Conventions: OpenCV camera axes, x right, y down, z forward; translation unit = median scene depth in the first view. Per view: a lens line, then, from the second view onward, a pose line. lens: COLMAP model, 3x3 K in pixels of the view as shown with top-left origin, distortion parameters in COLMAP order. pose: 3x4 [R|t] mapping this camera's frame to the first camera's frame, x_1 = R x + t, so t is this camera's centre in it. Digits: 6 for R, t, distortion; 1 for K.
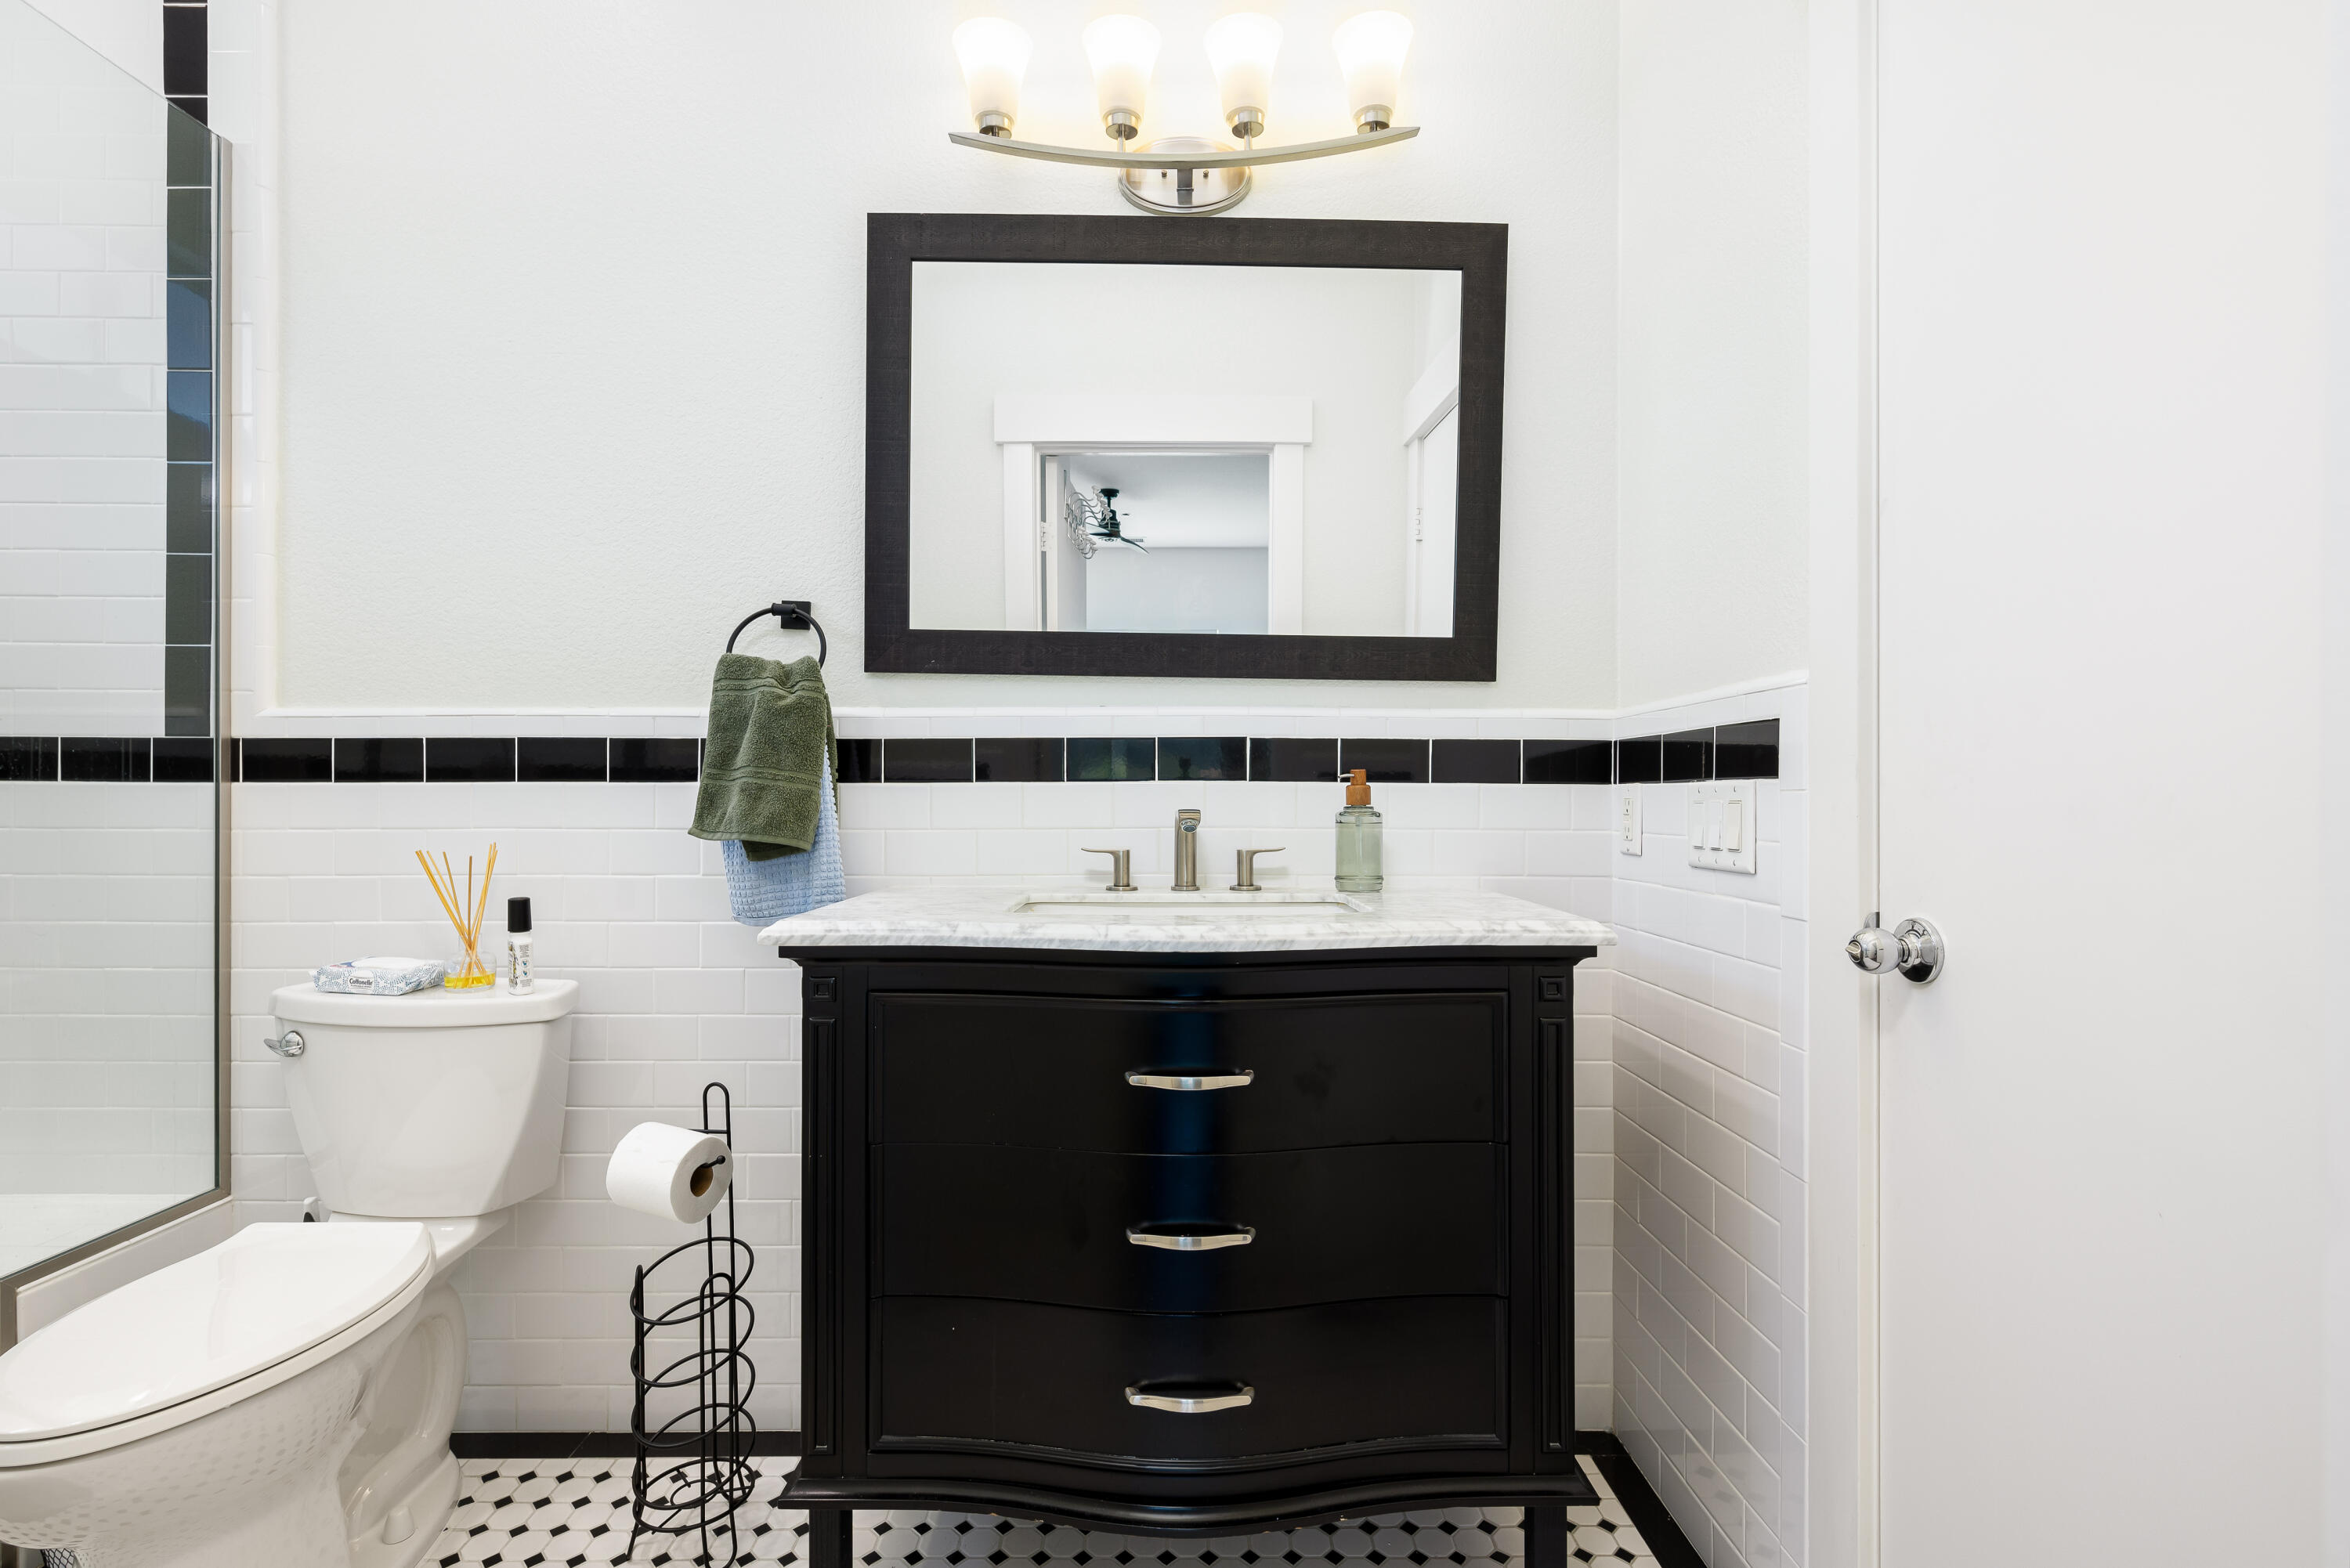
lens RADIAL K [[1063.6, 0, 1175.0], [0, 1063.6, 784.0], [0, 0, 1]] dist [-0.000954, -0.000462]
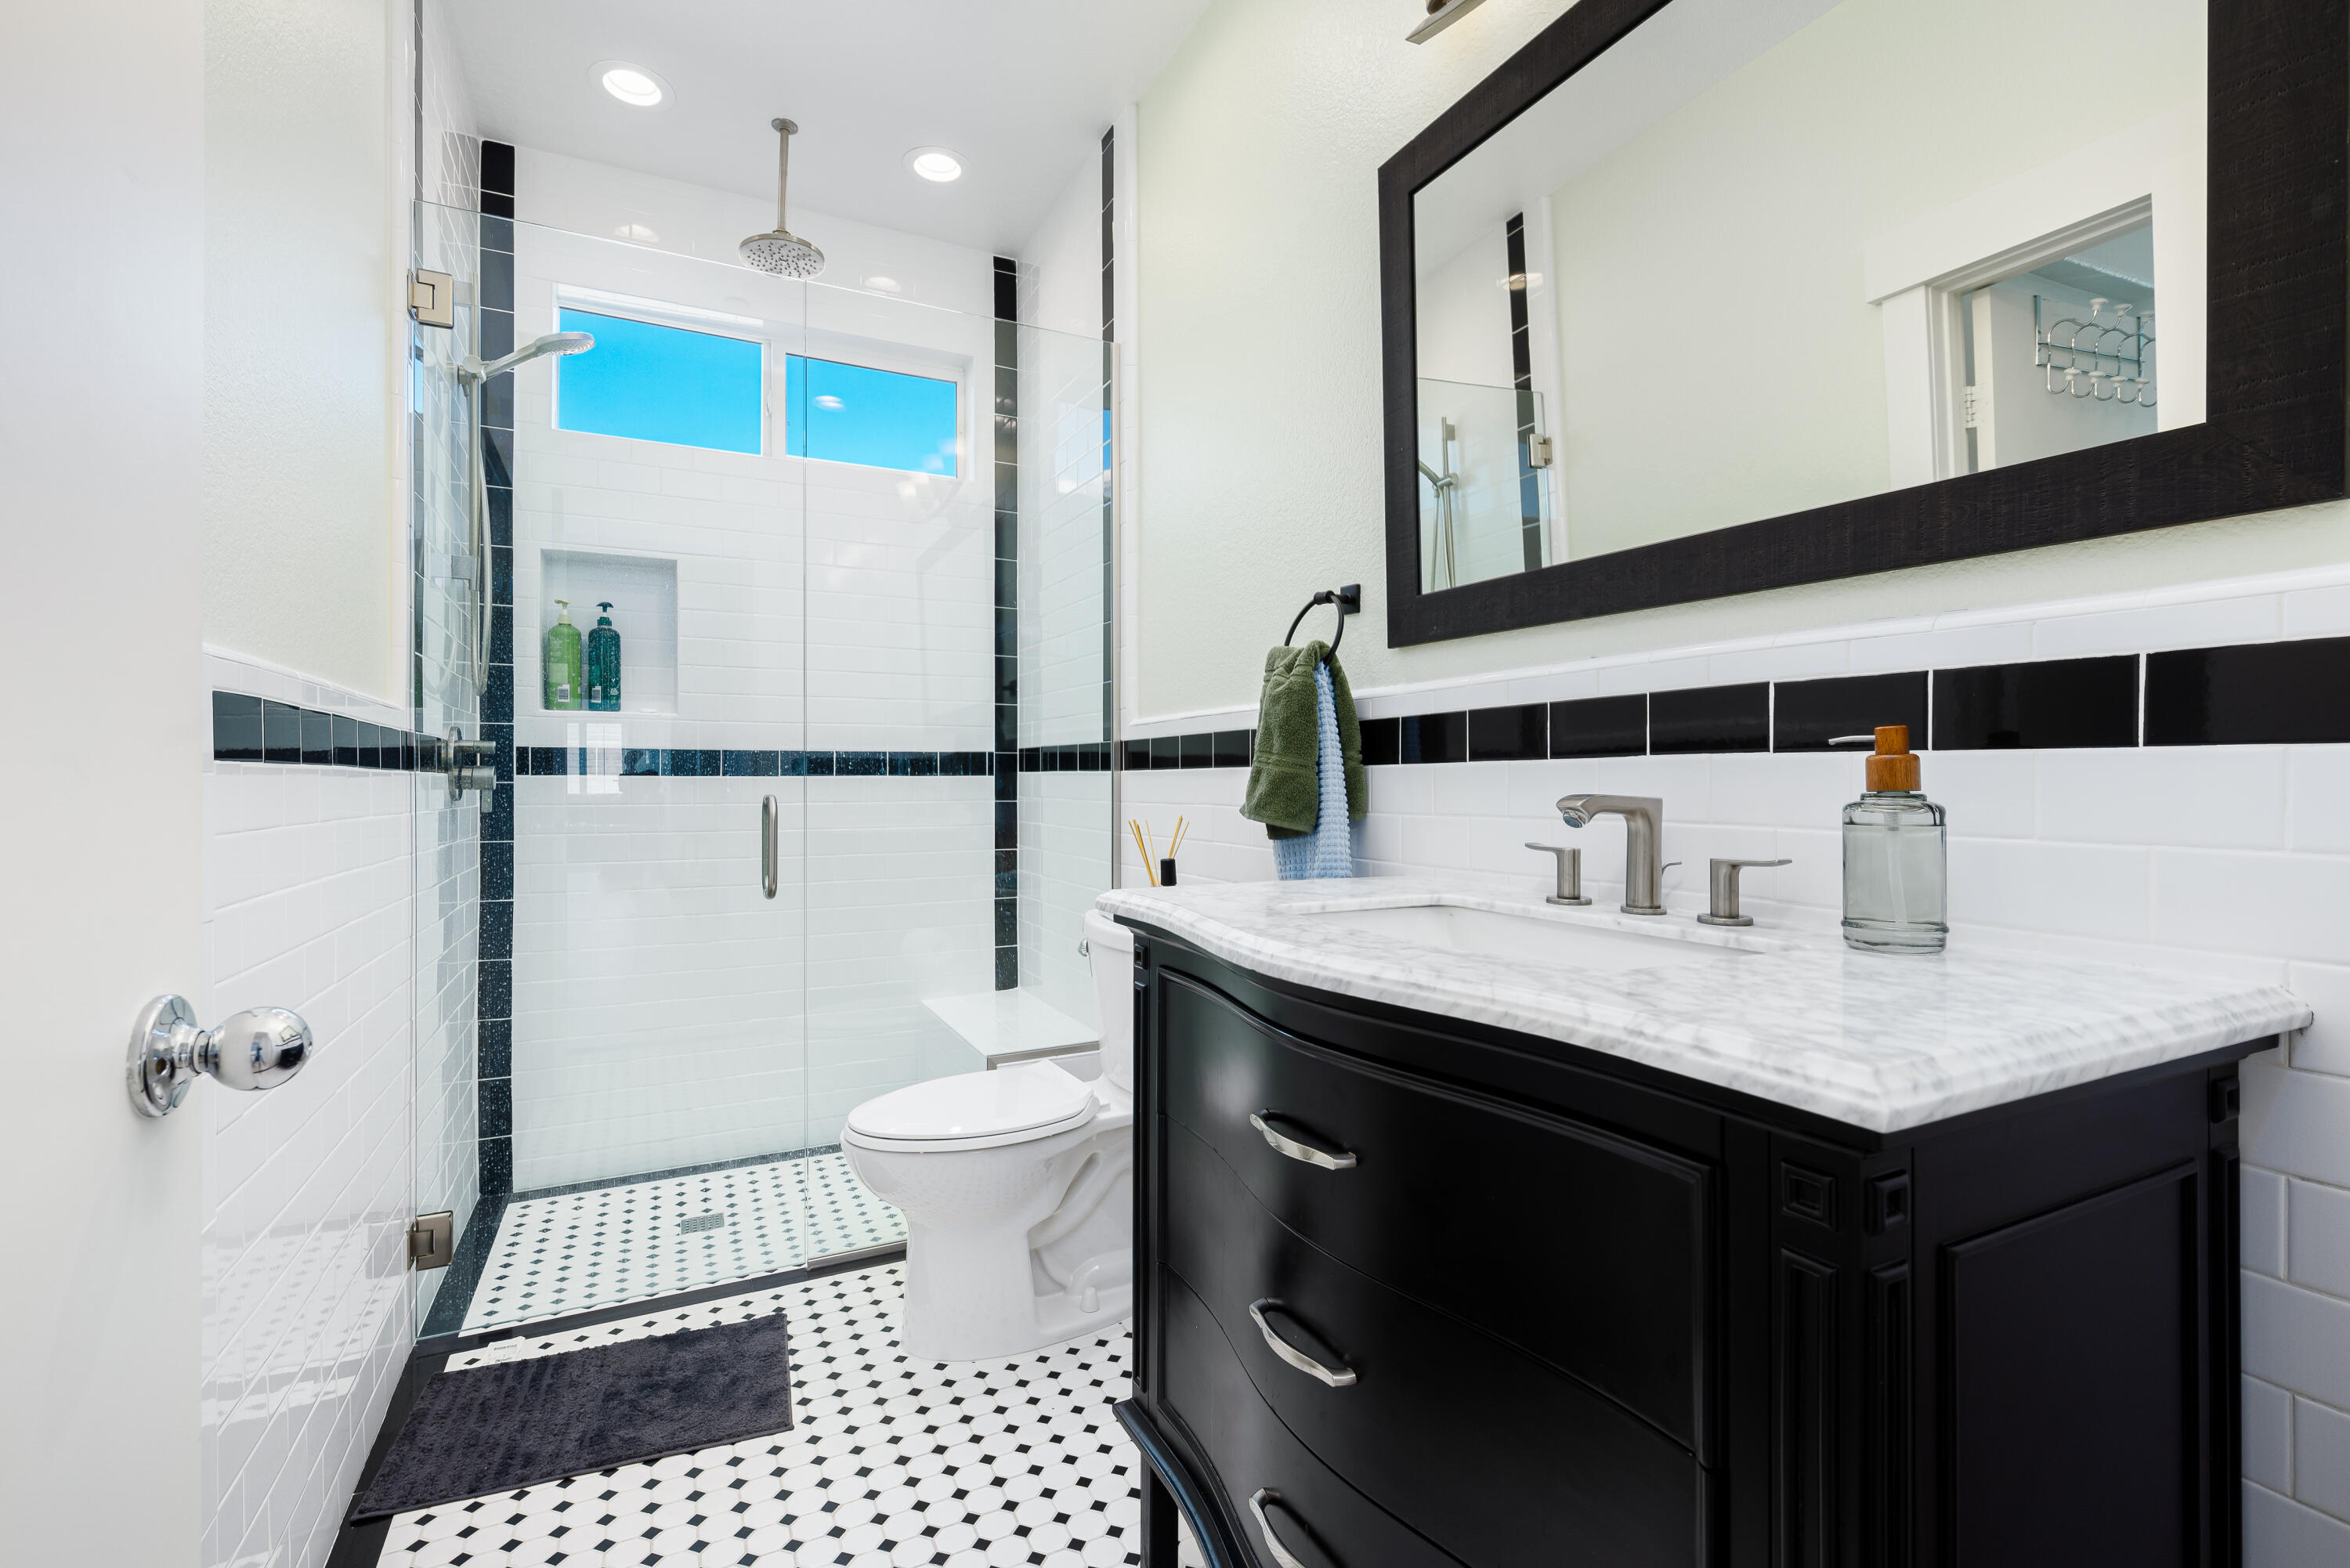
lens RADIAL K [[1039.2, 0, 1175.0], [0, 1039.2, 784.0], [0, 0, 1]] dist [-0.000065, -0.000595]
pose [[0.432330, 0.001051, -0.901715, 0.486628], [0.009071, 0.999944, 0.005515, 0.009564], [0.901670, -0.010564, 0.432297, 0.436586]]
